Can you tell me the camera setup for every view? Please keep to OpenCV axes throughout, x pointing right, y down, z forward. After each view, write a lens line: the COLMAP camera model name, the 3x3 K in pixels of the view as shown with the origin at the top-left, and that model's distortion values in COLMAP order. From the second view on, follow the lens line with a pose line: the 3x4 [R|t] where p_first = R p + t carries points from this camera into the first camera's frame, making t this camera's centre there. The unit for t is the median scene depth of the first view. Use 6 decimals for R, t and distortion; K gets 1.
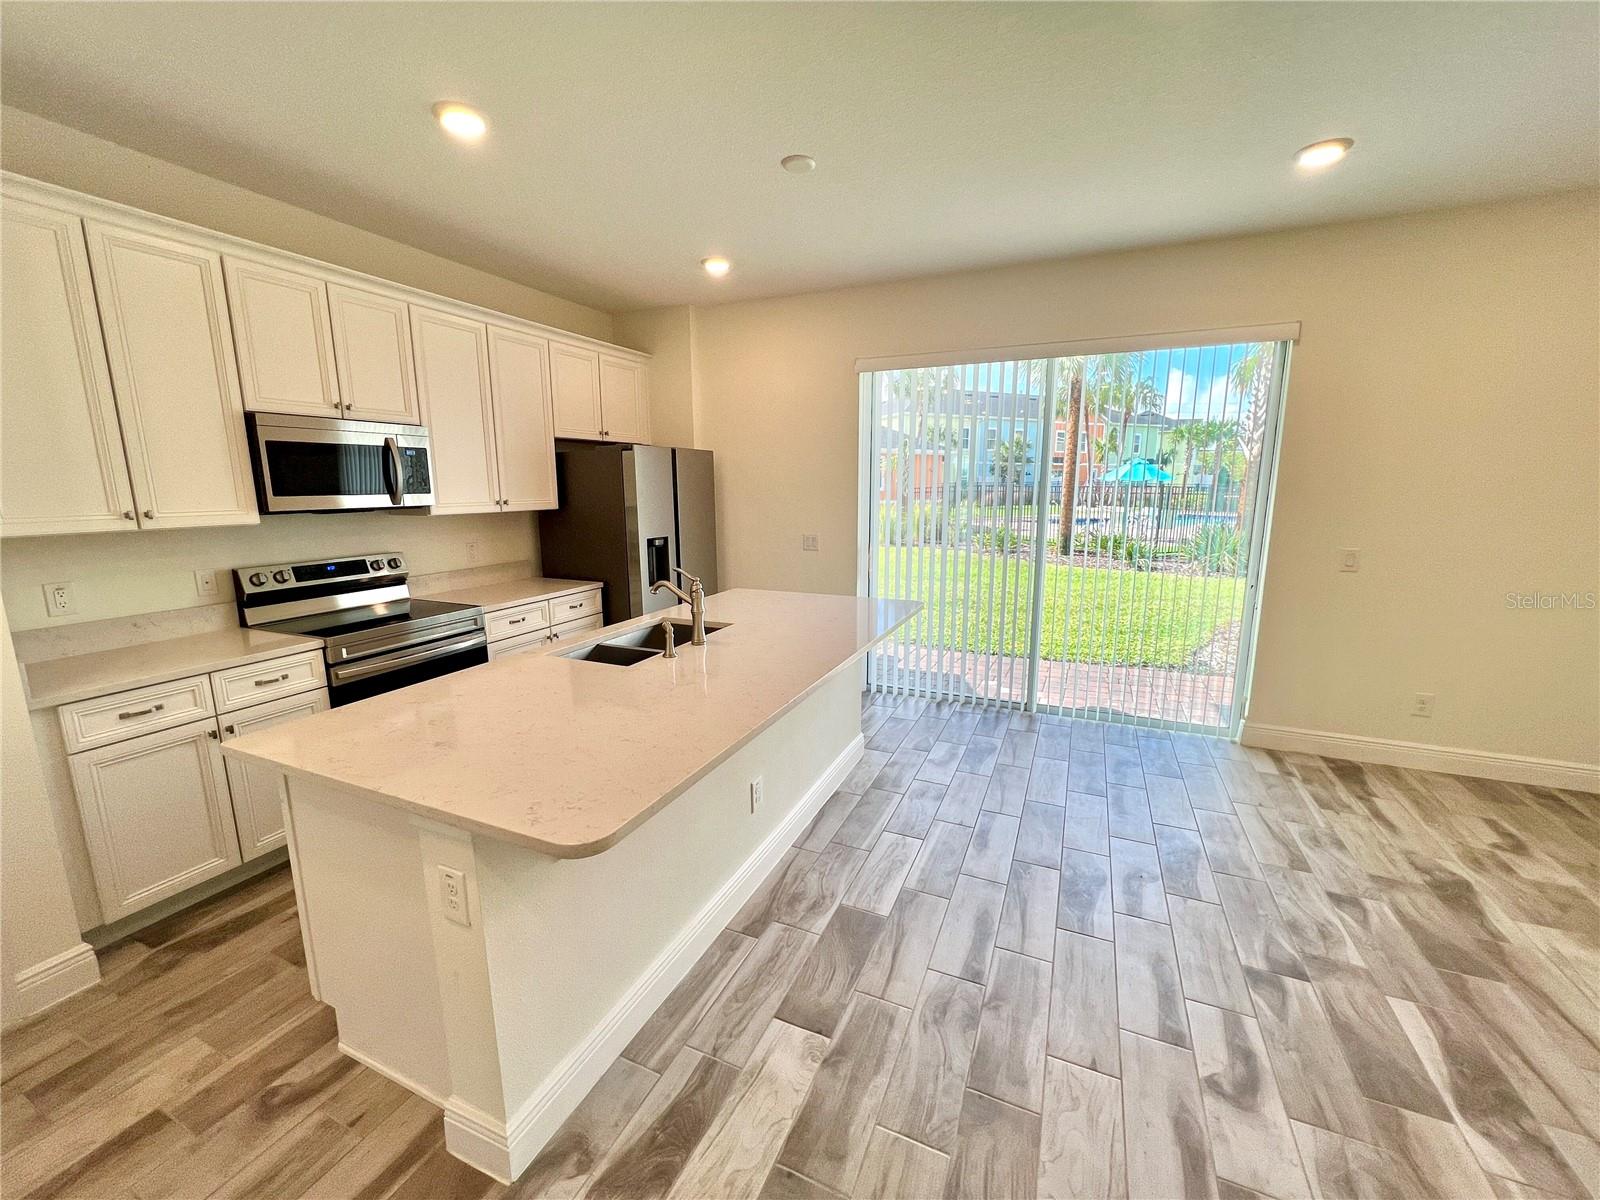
lens RADIAL K [[640.0, 0, 797.3], [0, 640.0, 597.7], [0, 0, 1]] dist [-0.000844, 0.000141]
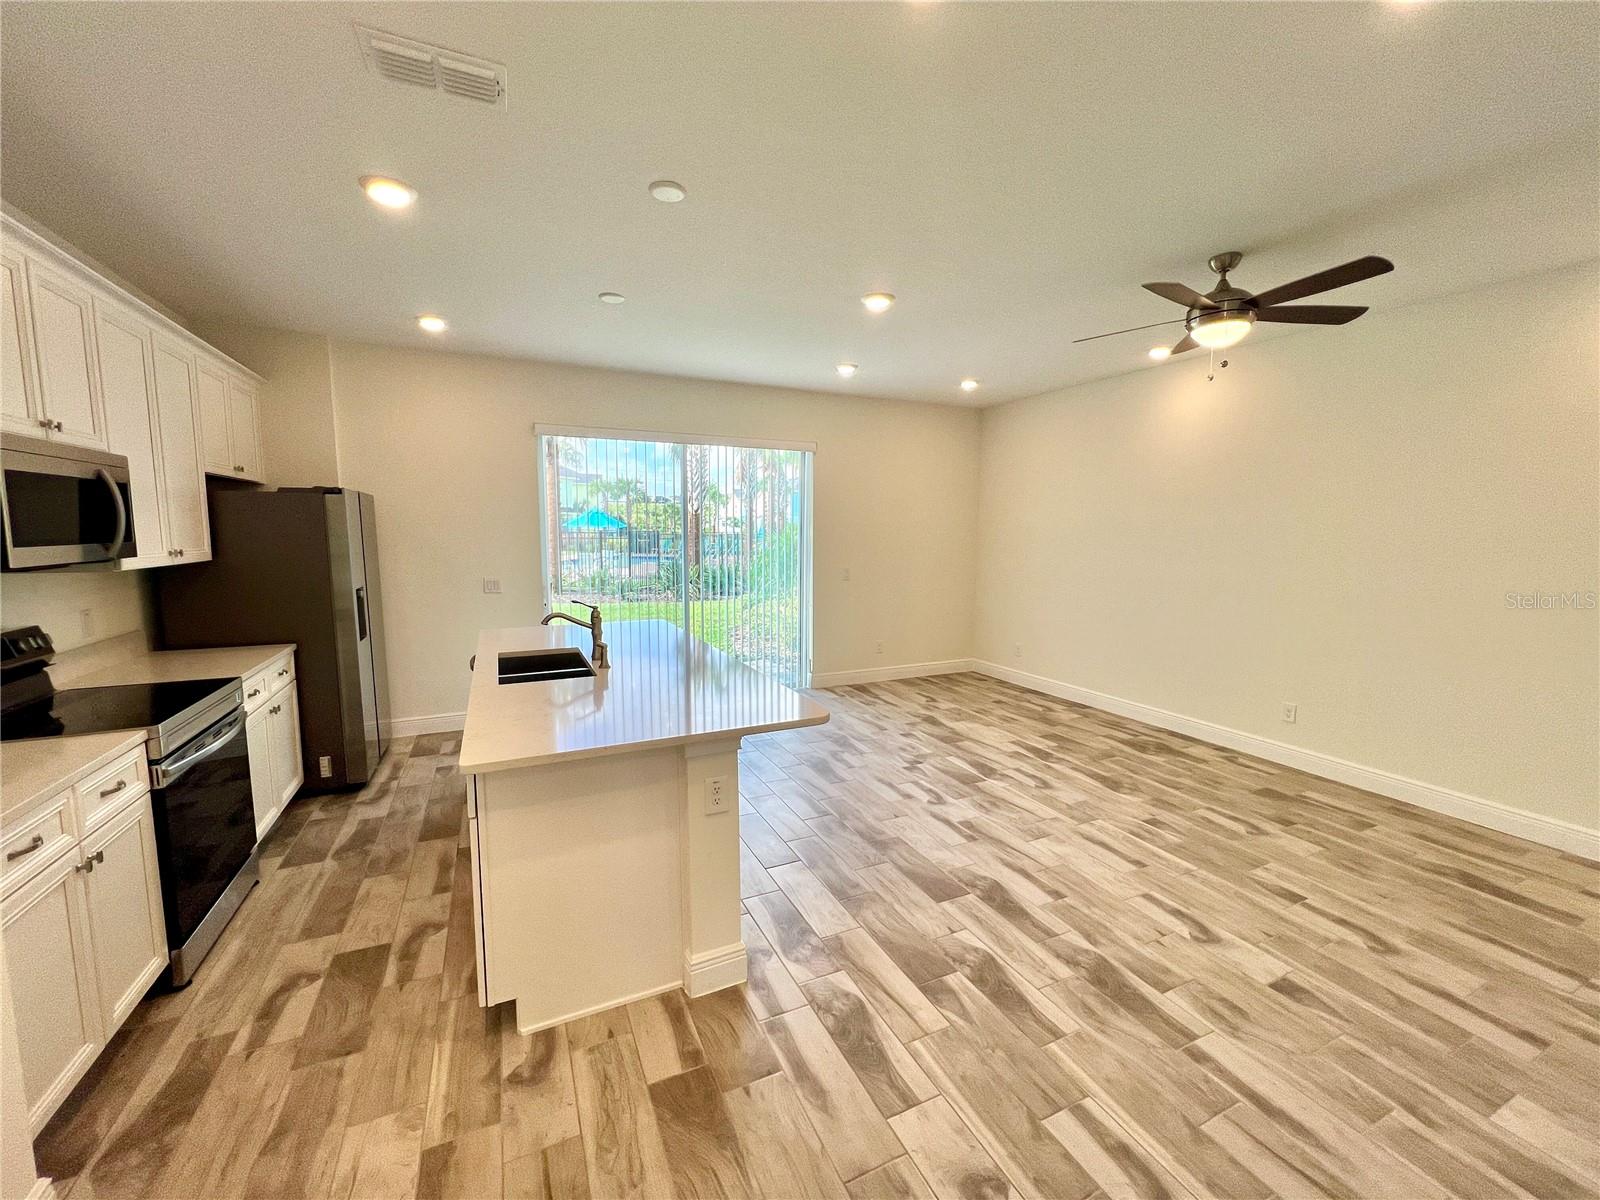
lens RADIAL K [[640.0, 0, 797.3], [0, 640.0, 597.7], [0, 0, 1]] dist [-0.000844, 0.000141]
pose [[0.651882, -0.074959, 0.754607, -0.750153], [0.127057, 0.991832, -0.011237, 0.014699], [-0.747601, 0.103203, 0.656081, -0.106090]]
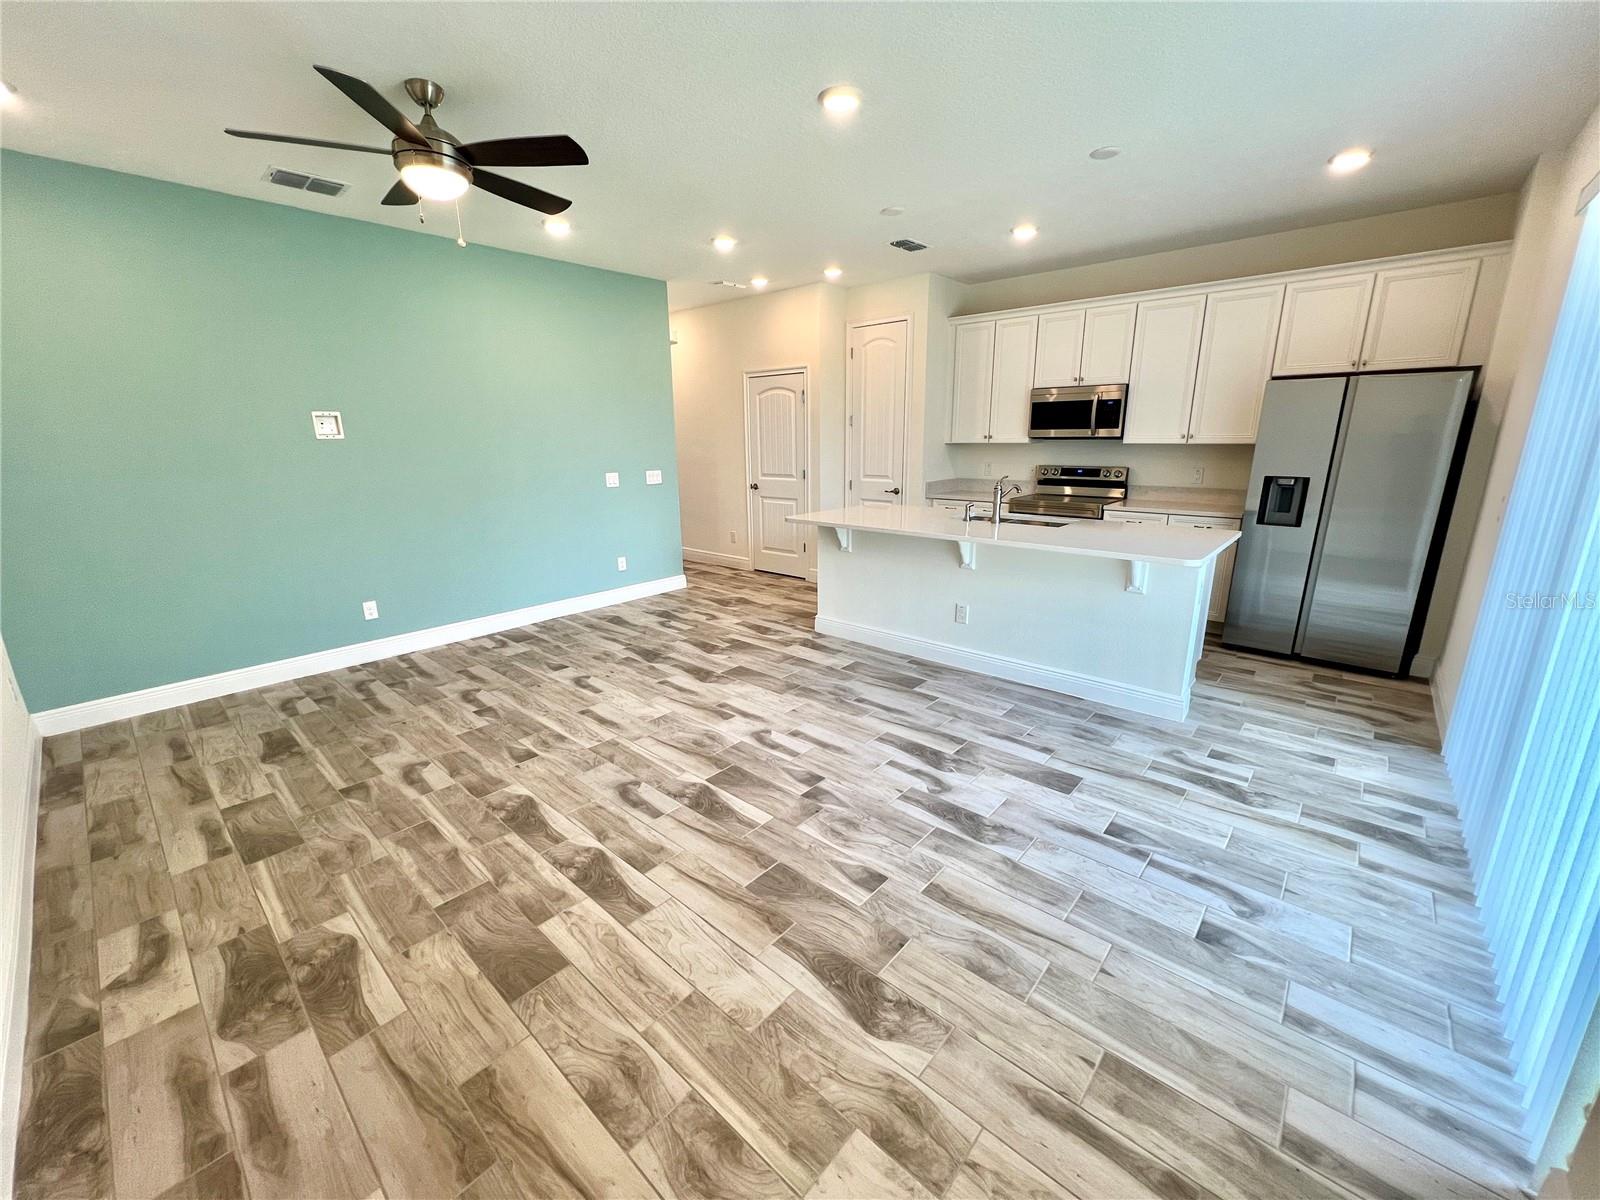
lens RADIAL K [[640.0, 0, 797.3], [0, 640.0, 597.7], [0, 0, 1]] dist [-0.000844, 0.000141]
pose [[-0.301544, 0.246097, -0.921144, 1.392166], [-0.156008, 0.940359, 0.302301, -0.146750], [0.940602, 0.234863, -0.245167, 0.874242]]
